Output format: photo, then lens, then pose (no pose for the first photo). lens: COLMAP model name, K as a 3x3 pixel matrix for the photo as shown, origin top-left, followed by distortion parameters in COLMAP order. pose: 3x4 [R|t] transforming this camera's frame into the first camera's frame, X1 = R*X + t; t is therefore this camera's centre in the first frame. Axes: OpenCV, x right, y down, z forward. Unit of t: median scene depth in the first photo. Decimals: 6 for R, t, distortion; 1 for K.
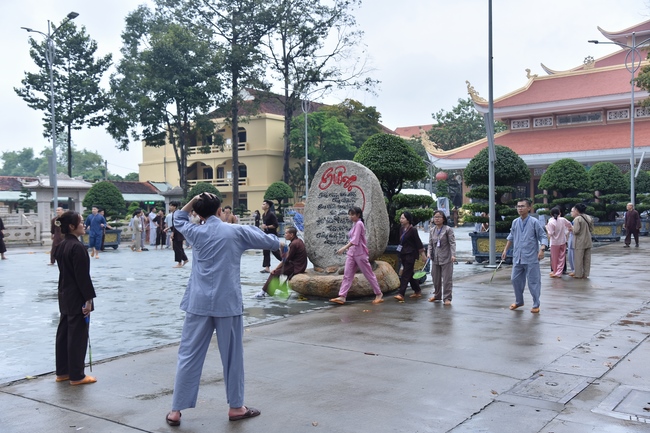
lens RADIAL K [[664.4, 0, 325.1], [0, 664.4, 214.6], [0, 0, 1]] dist [0.012149, 0.000000]
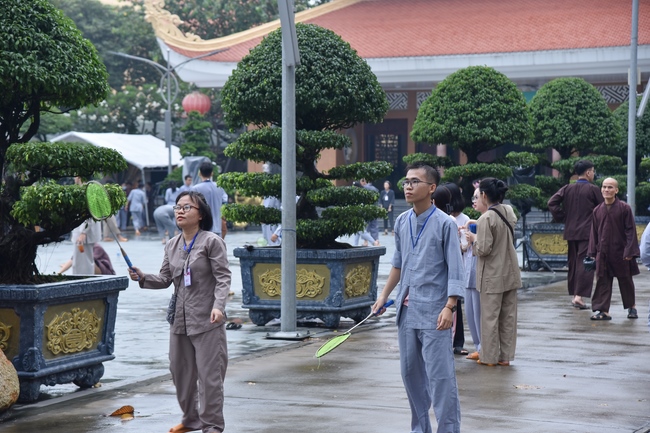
lens RADIAL K [[1805.7, 0, 324.9], [0, 1805.7, 216.9], [0, 0, 1]] dist [0.536490, 0.000000]
pose [[0.961767, 0.011938, 0.273609, -0.030213], [-0.014440, 0.999870, 0.007135, 0.000636], [-0.273489, -0.010813, 0.961814, -0.041937]]
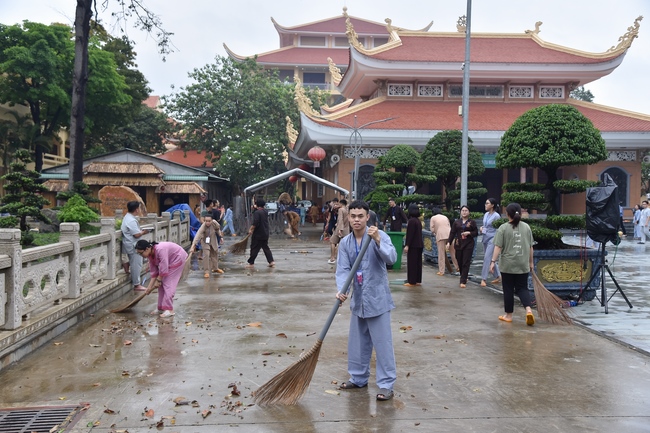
lens RADIAL K [[606.3, 0, 325.6], [0, 606.3, 215.4], [0, 0, 1]] dist [0.002122, 0.000000]
pose [[0.749608, 0.005239, 0.661862, -0.129378], [-0.007986, 0.999967, 0.001128, 0.000282], [-0.661834, -0.006131, 0.749625, 0.354996]]
